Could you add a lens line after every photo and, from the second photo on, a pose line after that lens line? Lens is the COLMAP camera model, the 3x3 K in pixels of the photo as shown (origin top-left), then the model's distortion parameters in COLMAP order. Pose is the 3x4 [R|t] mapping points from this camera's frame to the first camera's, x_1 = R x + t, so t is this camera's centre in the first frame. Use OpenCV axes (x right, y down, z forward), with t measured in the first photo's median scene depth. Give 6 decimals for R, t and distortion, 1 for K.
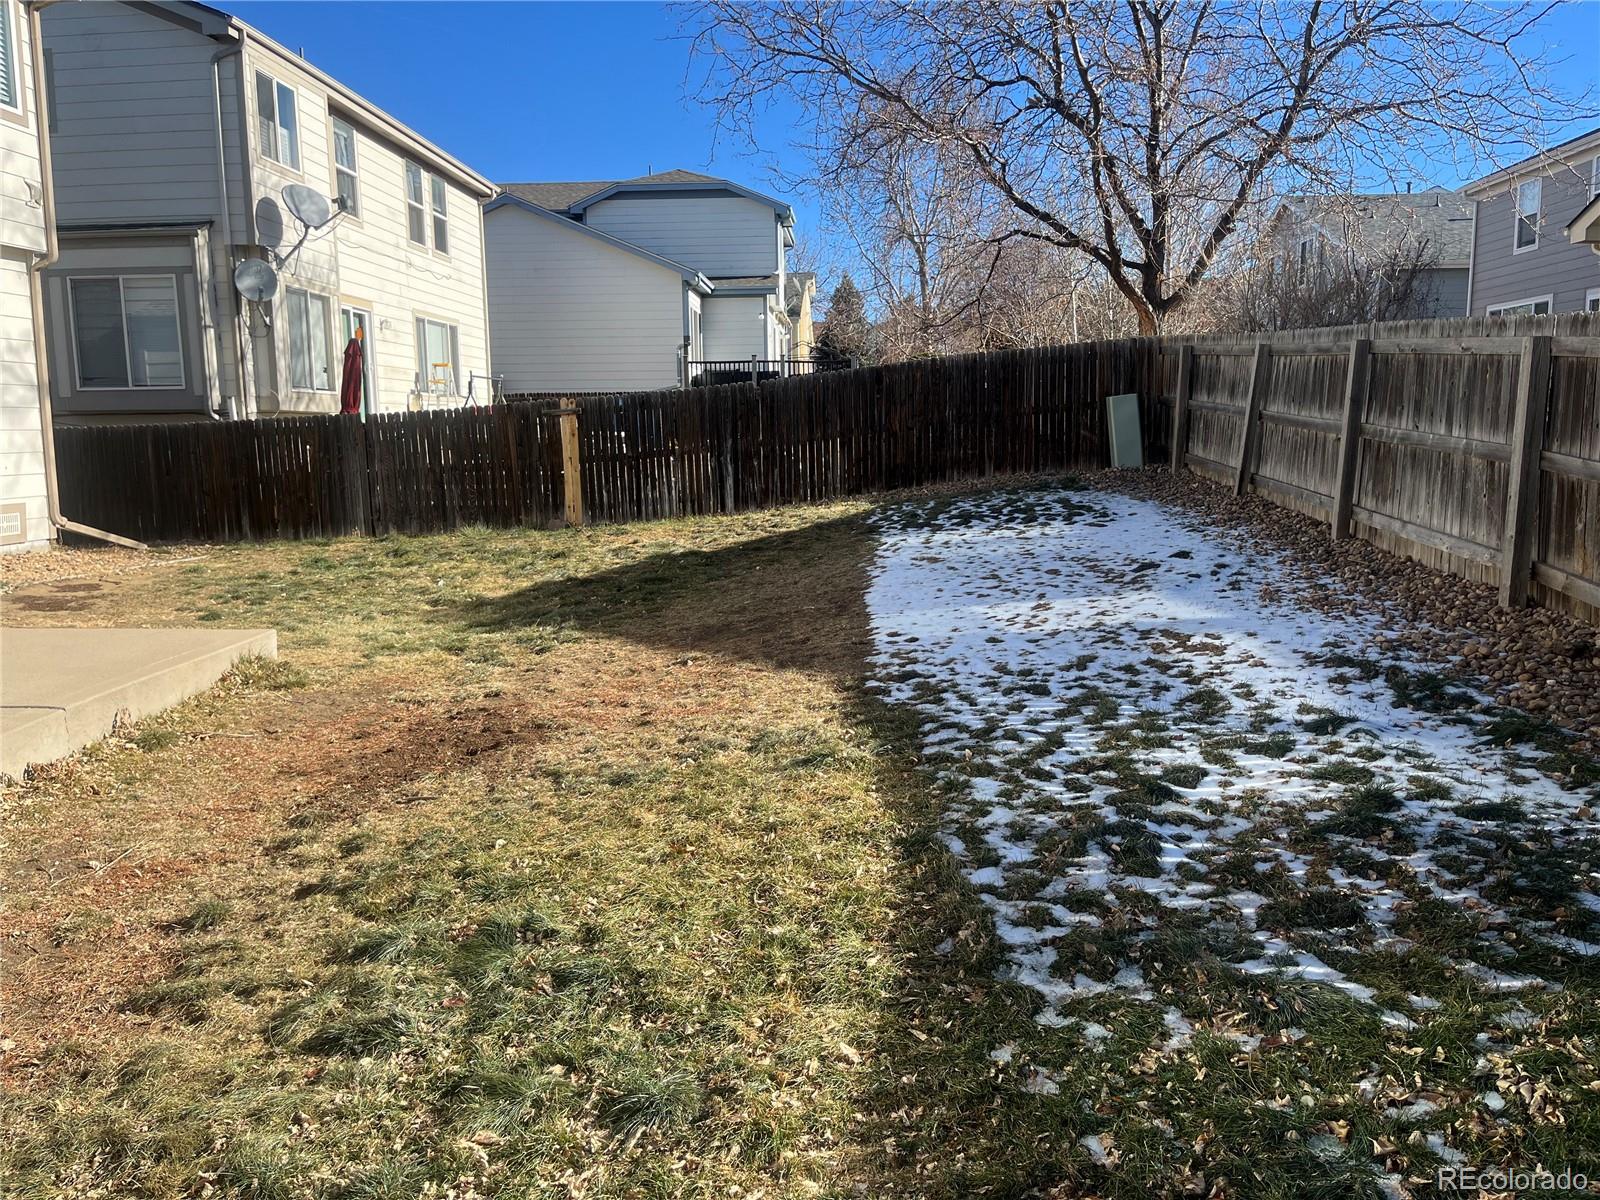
lens RADIAL K [[1225.7, 0, 800.0], [0, 1225.7, 600.0], [0, 0, 1]] dist [0.118615, -0.136381]
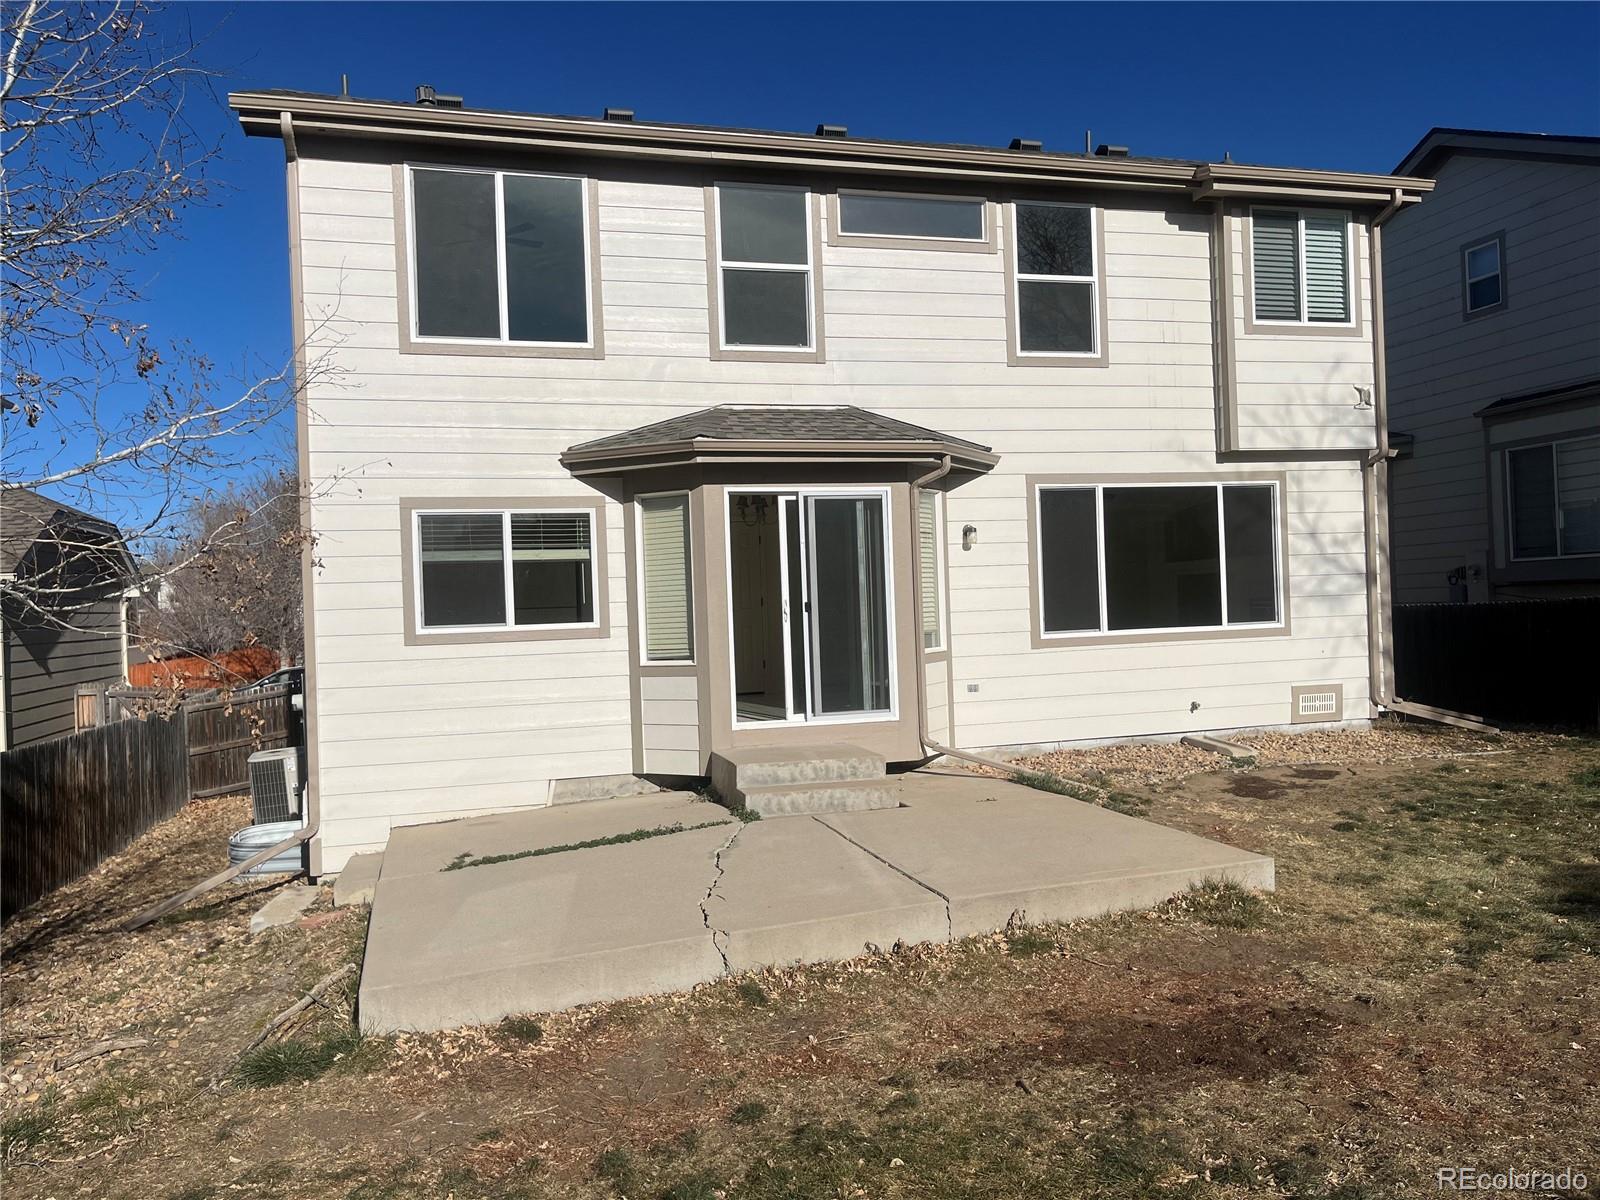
lens RADIAL K [[1243.8, 0, 800.0], [0, 1243.8, 600.0], [0, 0, 1]] dist [0.044816, -0.135908]
pose [[0.329831, -0.000338, -0.944040, 0.231891], [-0.097404, 0.994651, -0.034388, -0.068135], [0.939001, 0.103295, 0.328034, 0.220685]]
